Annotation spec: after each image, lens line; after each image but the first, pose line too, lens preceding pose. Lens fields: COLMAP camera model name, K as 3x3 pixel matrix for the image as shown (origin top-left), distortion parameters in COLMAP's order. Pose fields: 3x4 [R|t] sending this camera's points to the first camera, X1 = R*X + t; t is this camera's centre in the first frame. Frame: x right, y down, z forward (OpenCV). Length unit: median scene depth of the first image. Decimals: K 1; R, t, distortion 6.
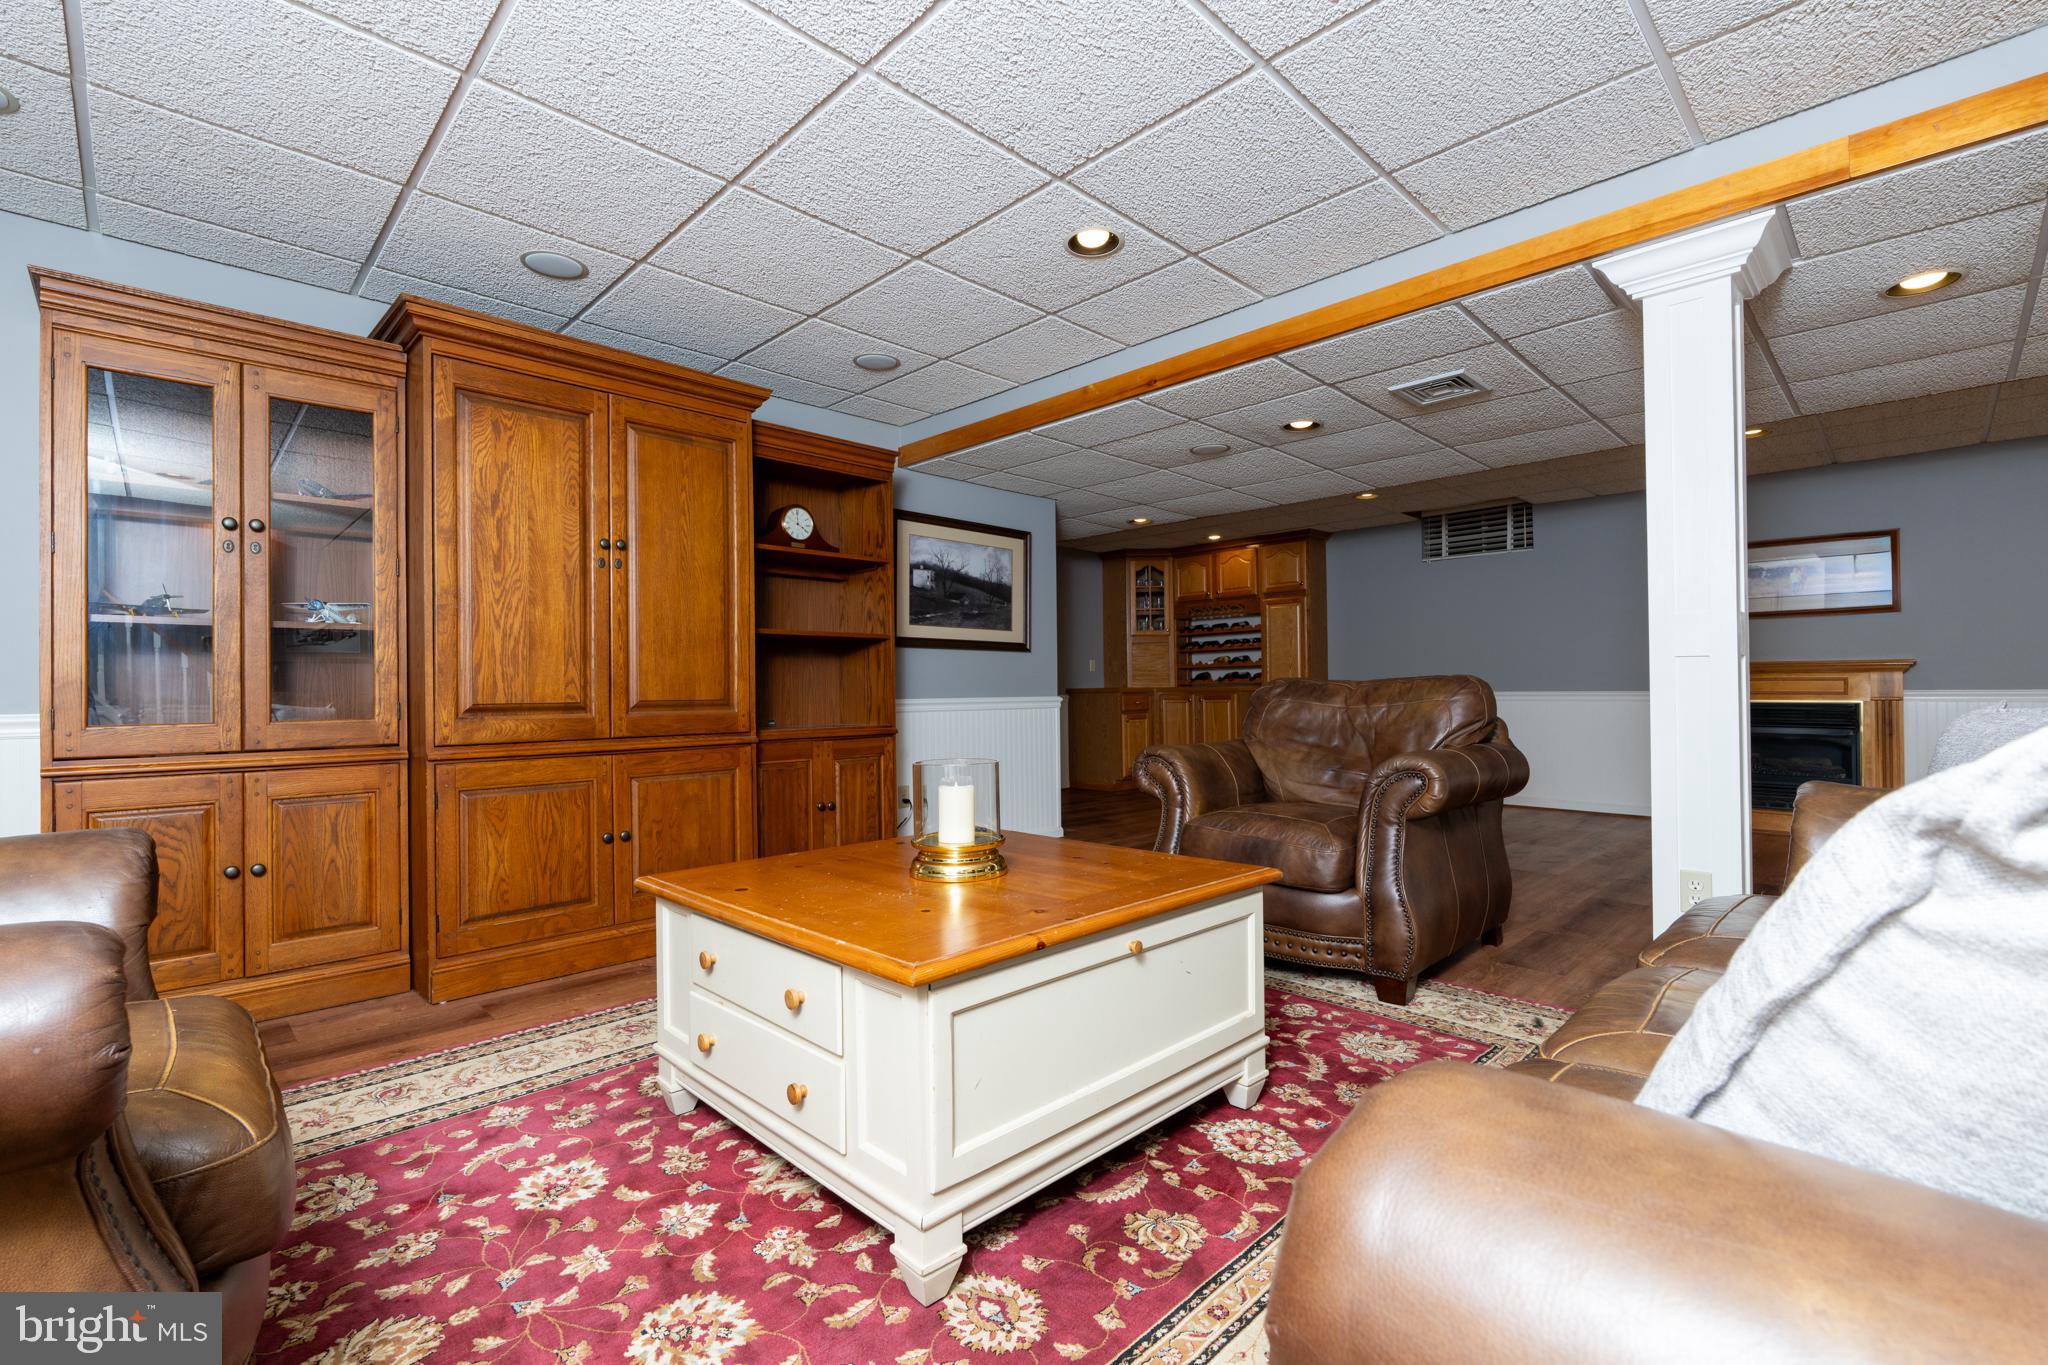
lens RADIAL K [[910.3, 0, 1028.9], [0, 910.3, 678.9], [0, 0, 1]] dist [-0.001525, -0.000112]
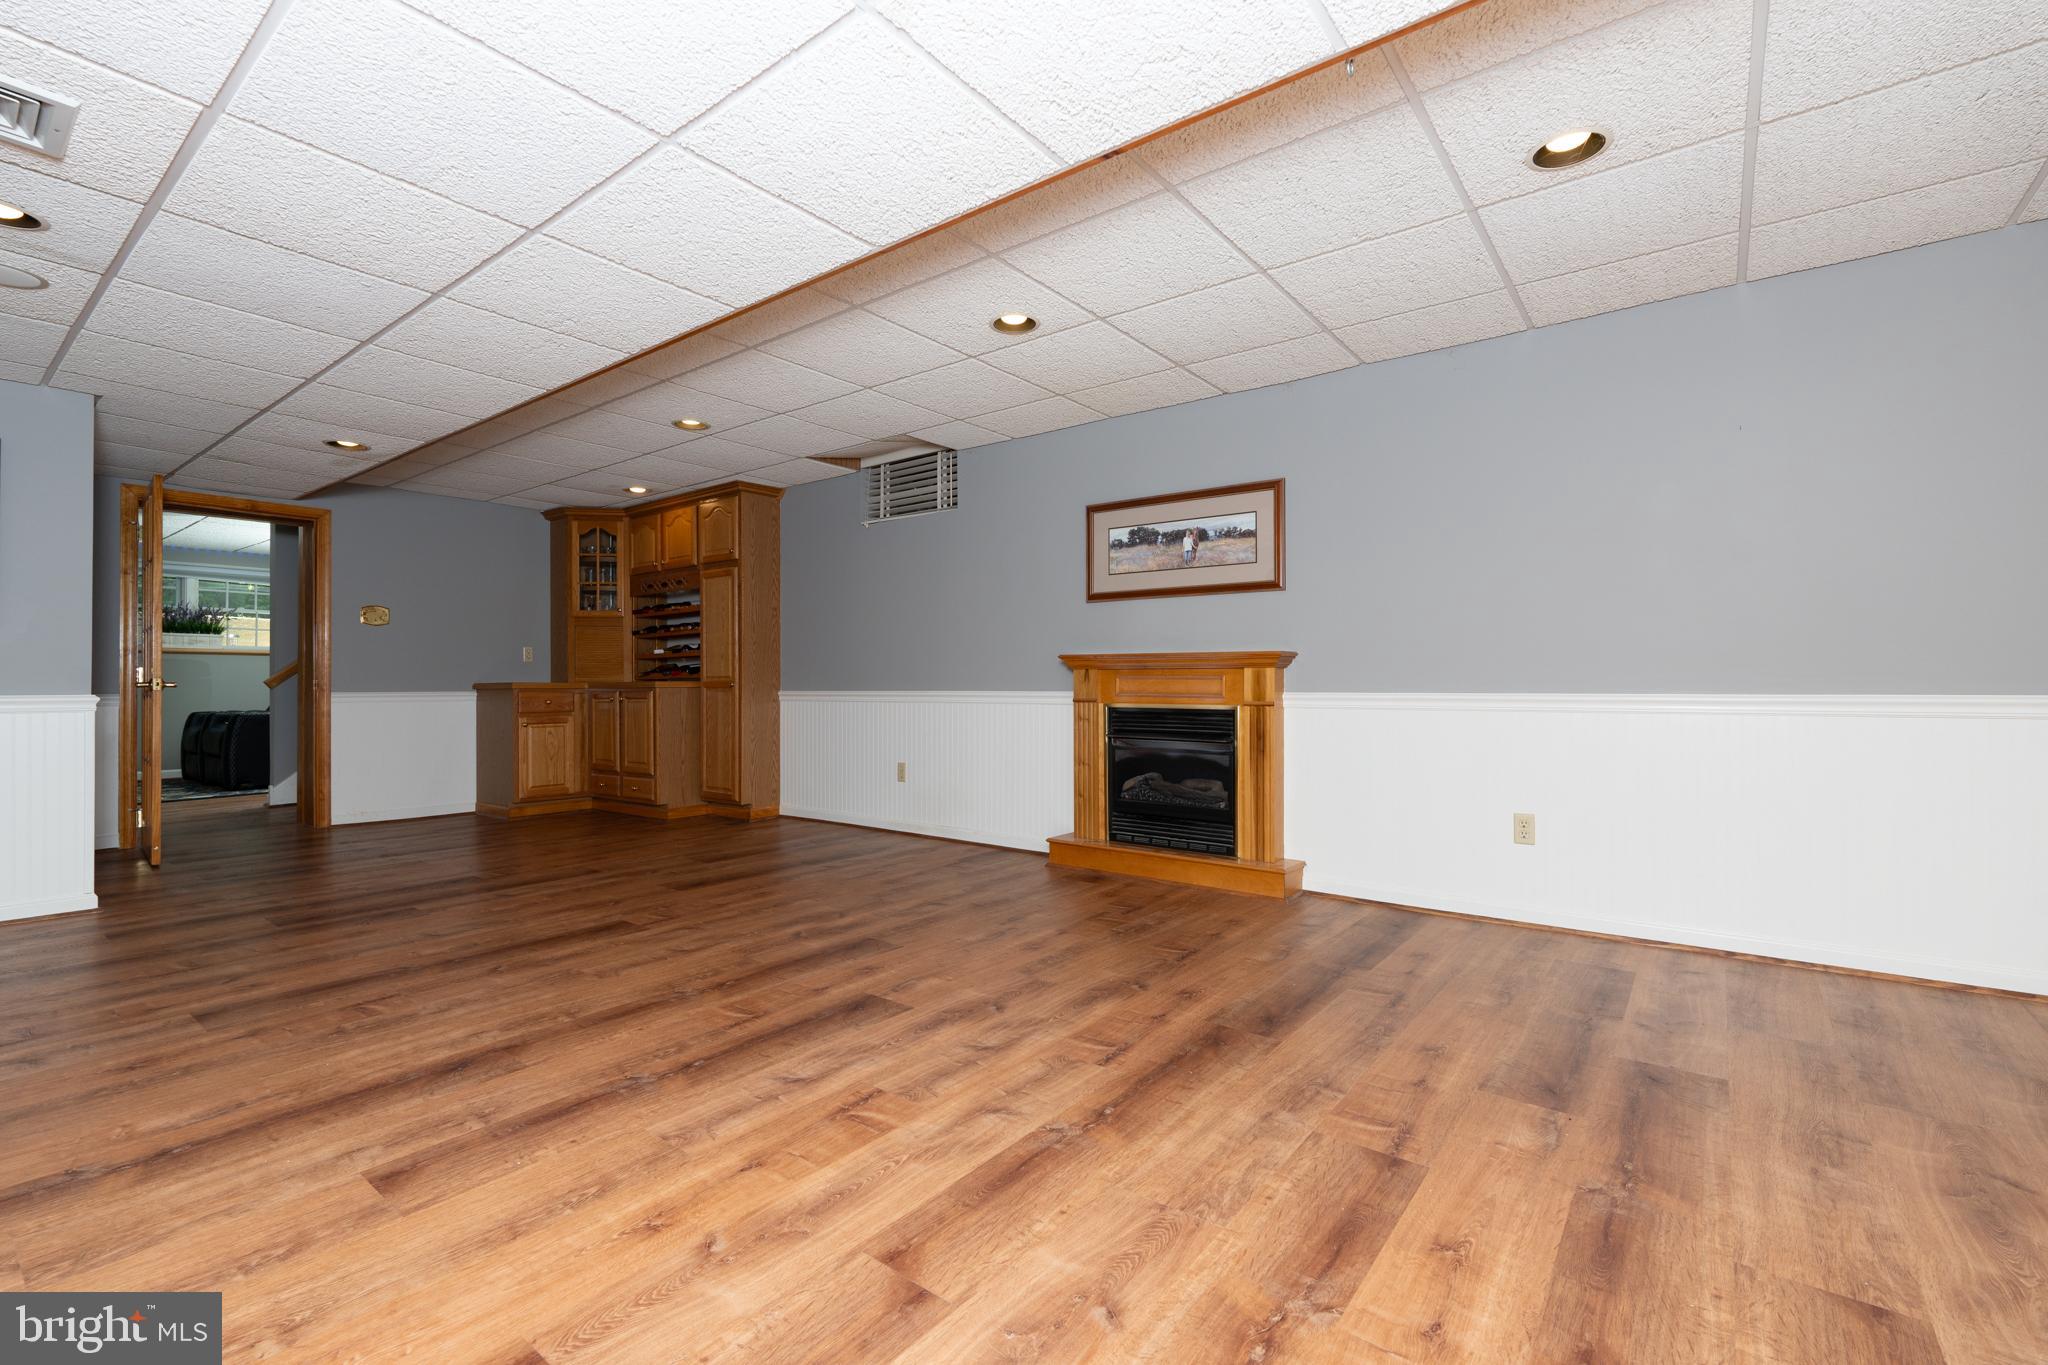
lens RADIAL K [[910.3, 0, 1036.5], [0, 910.3, 683.1], [0, 0, 1]] dist [-0.001525, -0.000112]
pose [[0.990777, 0.007630, 0.135291, 0.452553], [-0.008565, 0.999943, 0.006333, 0.001025], [-0.135235, -0.007434, 0.990786, 0.190949]]
